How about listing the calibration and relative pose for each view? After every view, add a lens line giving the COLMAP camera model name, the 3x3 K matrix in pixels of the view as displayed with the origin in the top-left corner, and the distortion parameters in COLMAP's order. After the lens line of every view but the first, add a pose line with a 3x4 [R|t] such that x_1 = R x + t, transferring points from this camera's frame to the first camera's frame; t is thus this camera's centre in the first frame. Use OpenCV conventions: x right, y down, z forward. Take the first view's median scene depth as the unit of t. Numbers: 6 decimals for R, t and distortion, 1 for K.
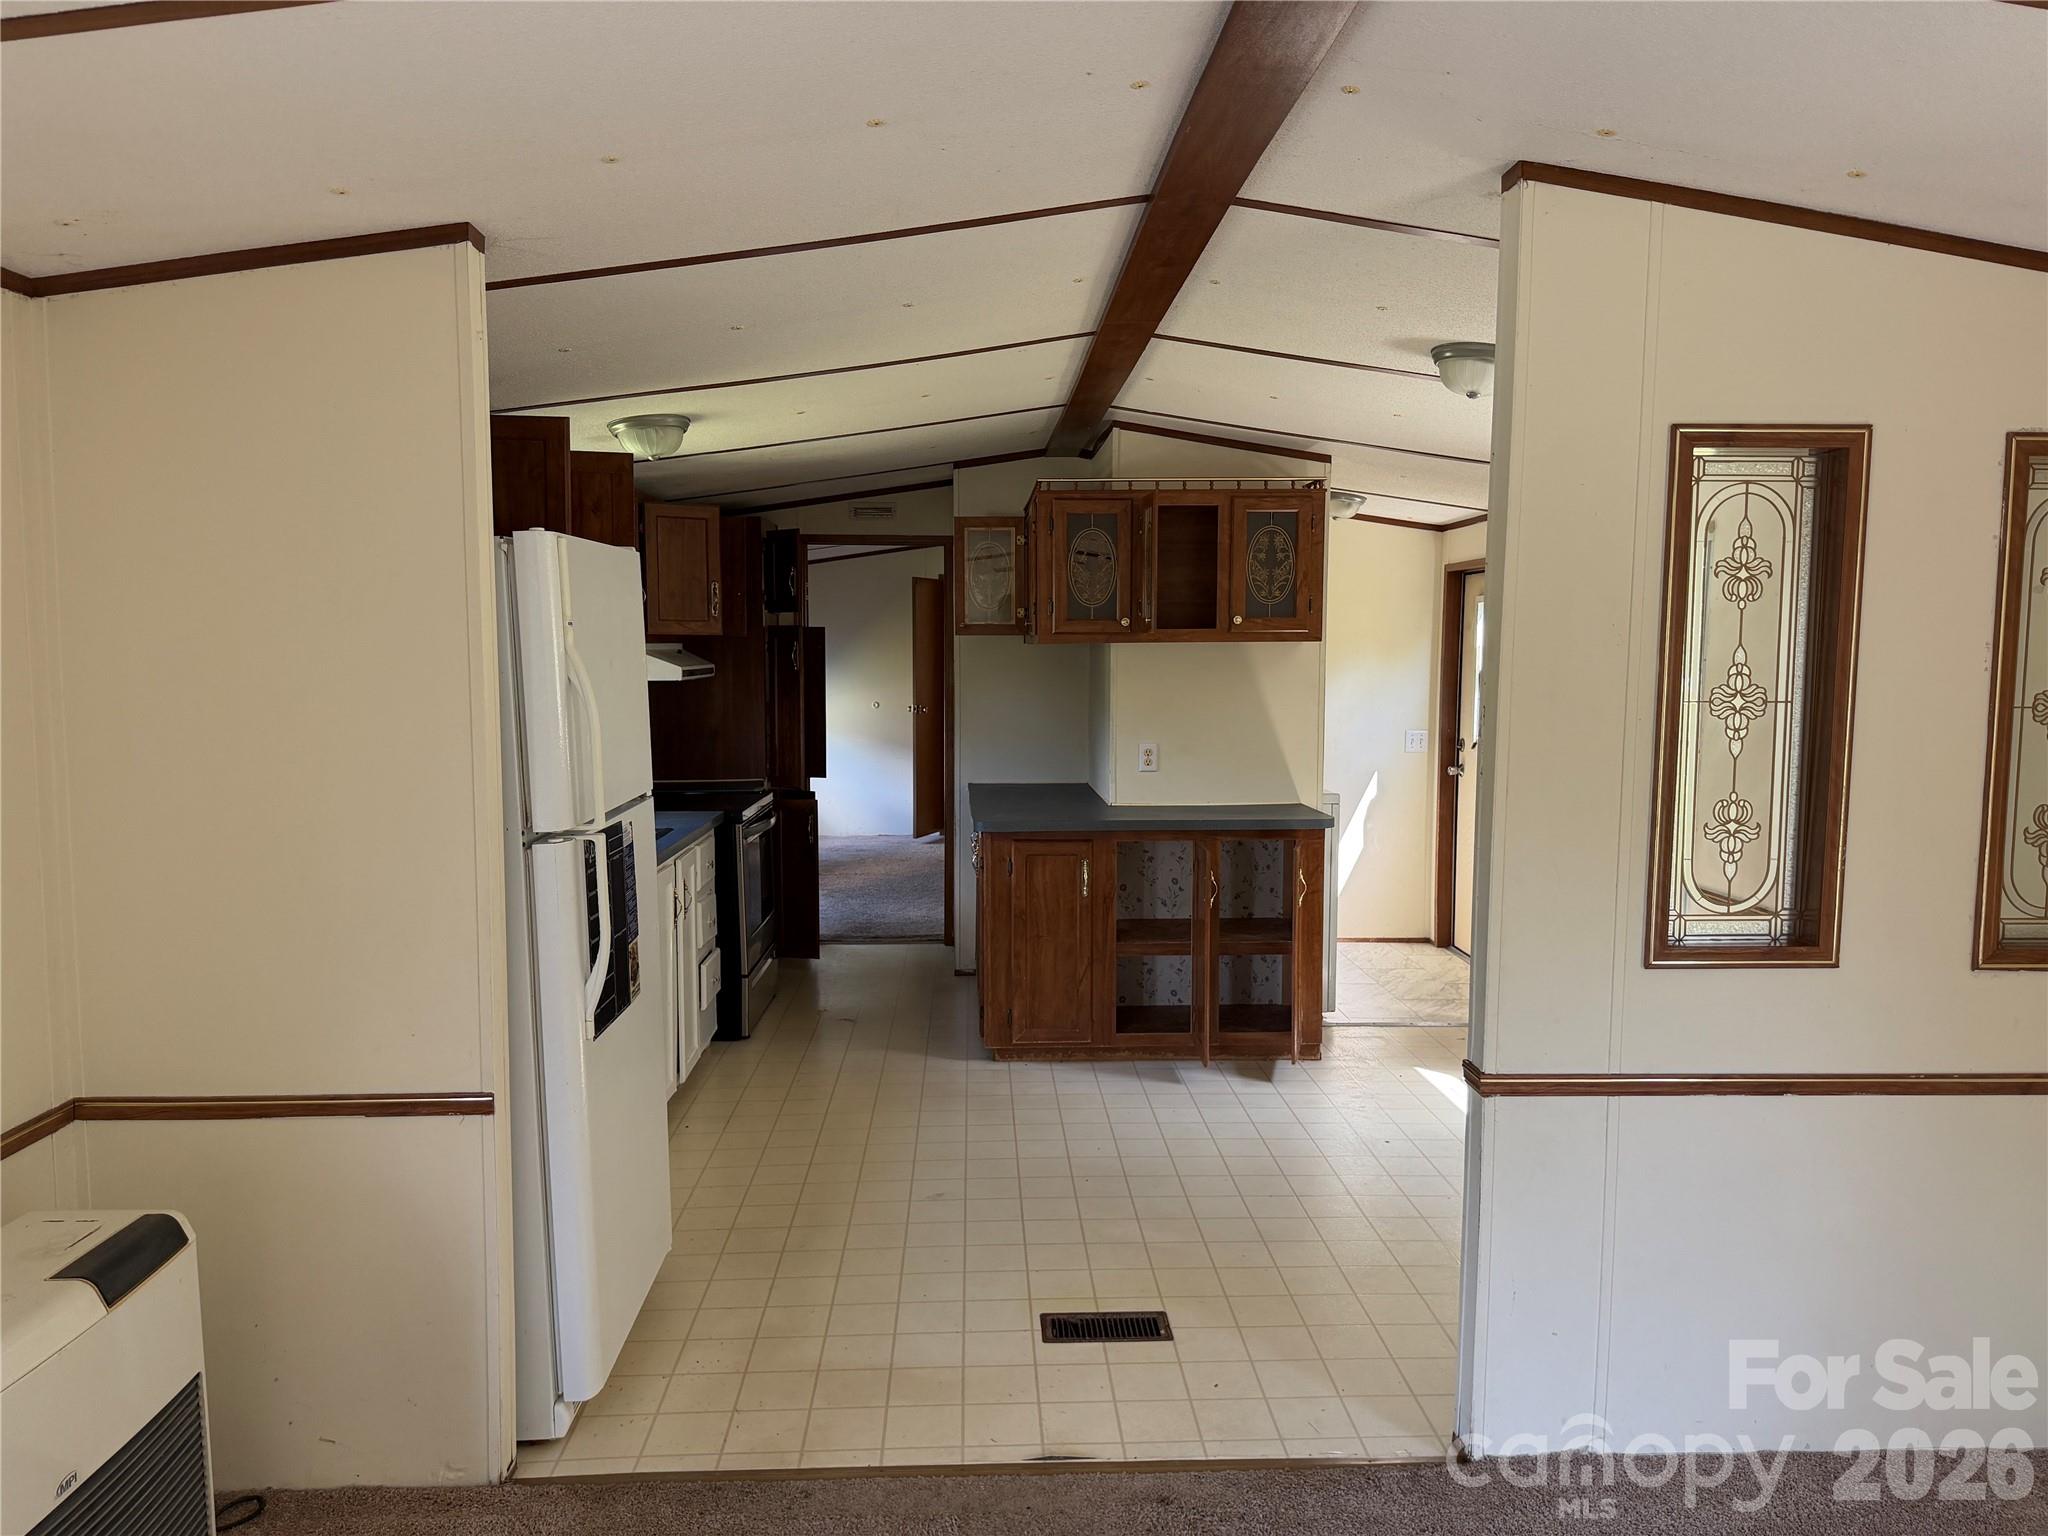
lens RADIAL K [[1442.3, 0, 1024.0], [0, 1442.3, 768.0], [0, 0, 1]] dist [0.174153, -0.267343]
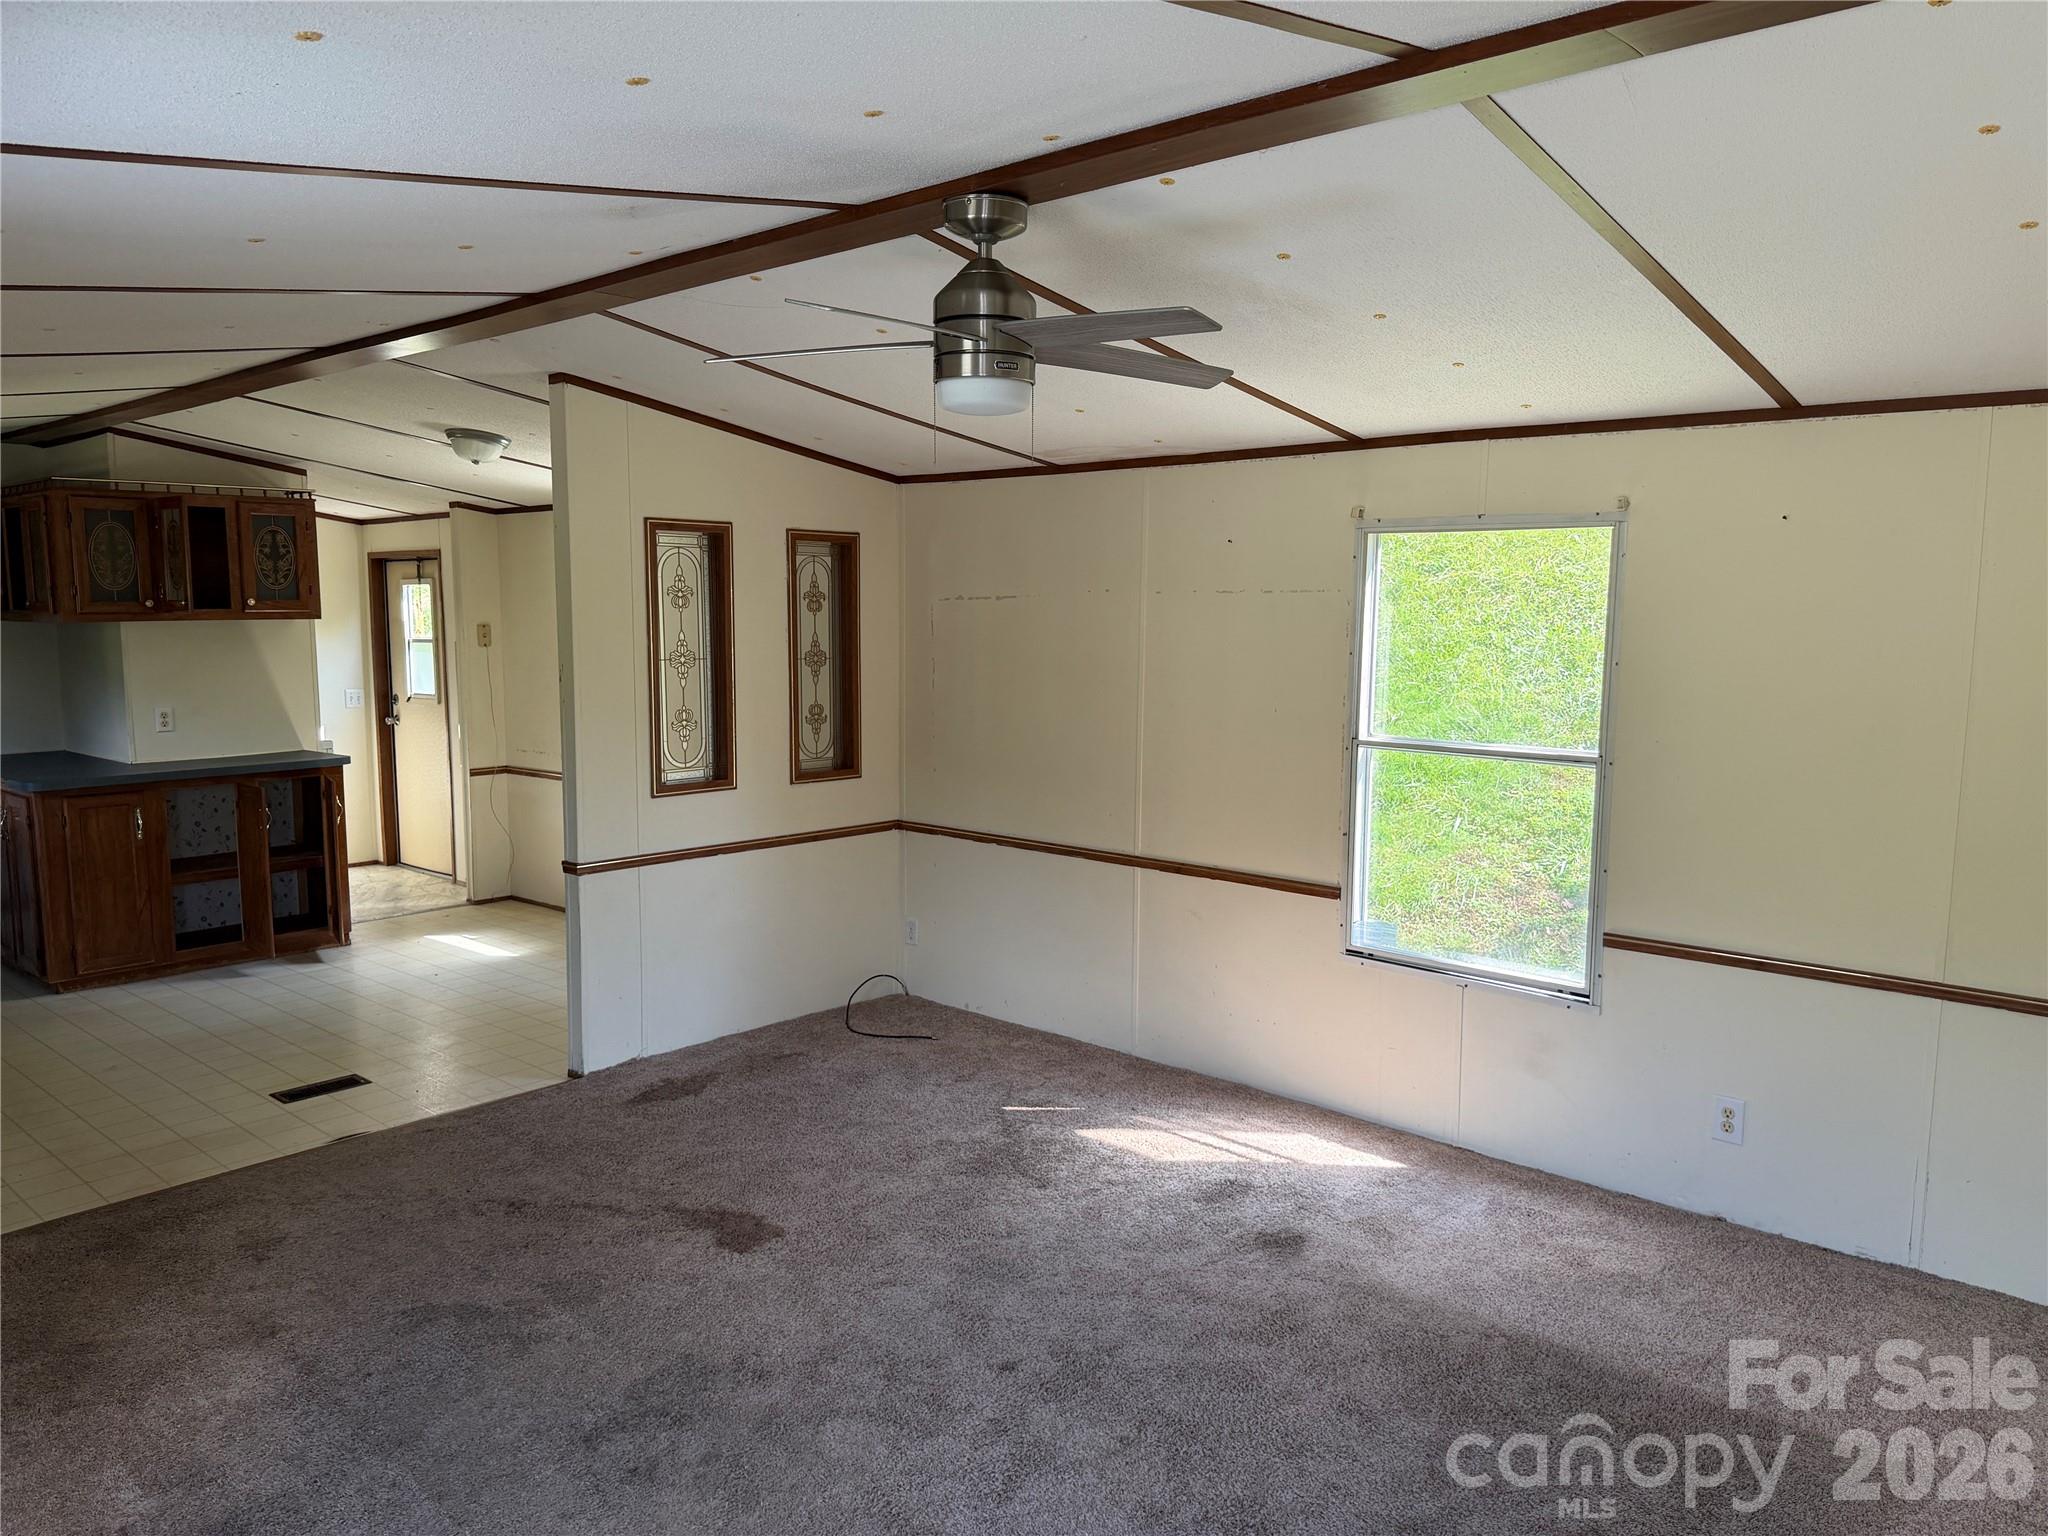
lens RADIAL K [[1442.3, 0, 1024.0], [0, 1442.3, 768.0], [0, 0, 1]] dist [0.174153, -0.267343]
pose [[0.700447, -0.082238, 0.708951, -0.297610], [0.063484, 0.996581, 0.052880, 0.013152], [-0.710875, 0.007967, 0.703273, -0.347618]]
